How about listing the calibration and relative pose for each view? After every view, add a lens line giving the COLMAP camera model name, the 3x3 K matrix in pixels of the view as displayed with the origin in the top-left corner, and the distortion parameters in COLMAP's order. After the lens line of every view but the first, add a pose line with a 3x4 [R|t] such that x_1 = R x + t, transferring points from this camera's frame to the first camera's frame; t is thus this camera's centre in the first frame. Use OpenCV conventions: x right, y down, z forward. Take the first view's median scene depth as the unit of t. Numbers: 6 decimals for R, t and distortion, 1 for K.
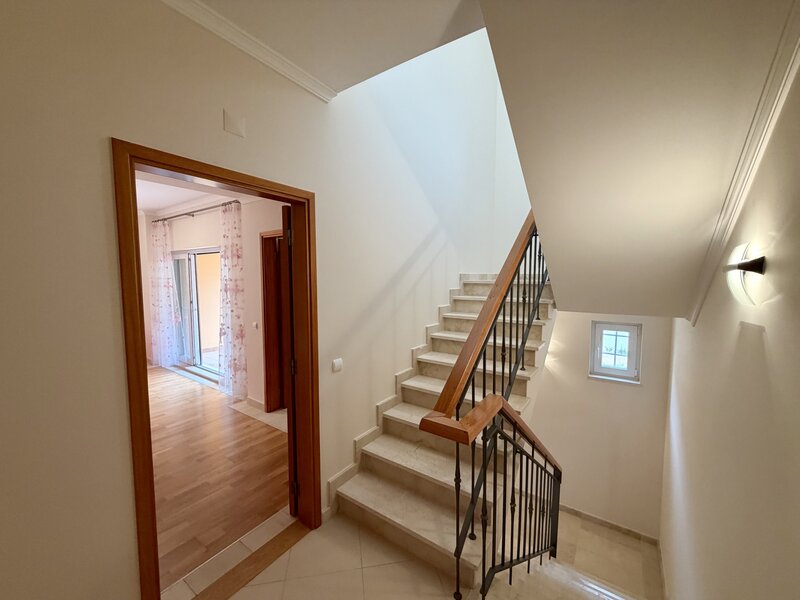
lens RADIAL K [[318.6, 0, 398.2], [0, 318.6, 299.7], [0, 0, 1]] dist [-0.001402, 0.000723]
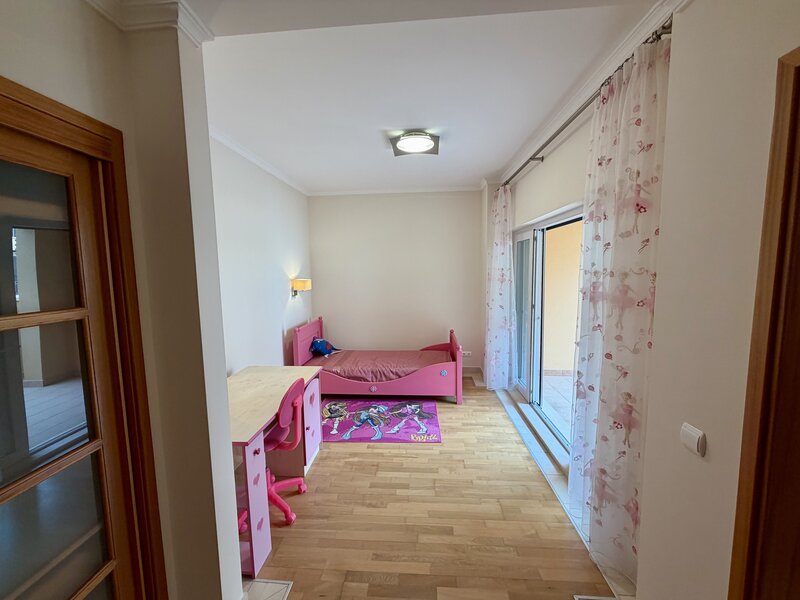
lens RADIAL K [[318.6, 0, 398.2], [0, 318.6, 299.7], [0, 0, 1]] dist [-0.001402, 0.000723]
pose [[0.518019, 0.073085, -0.852241, -0.317355], [-0.044348, 0.997298, 0.058568, -0.040361], [0.854219, 0.007455, 0.519861, 0.563195]]
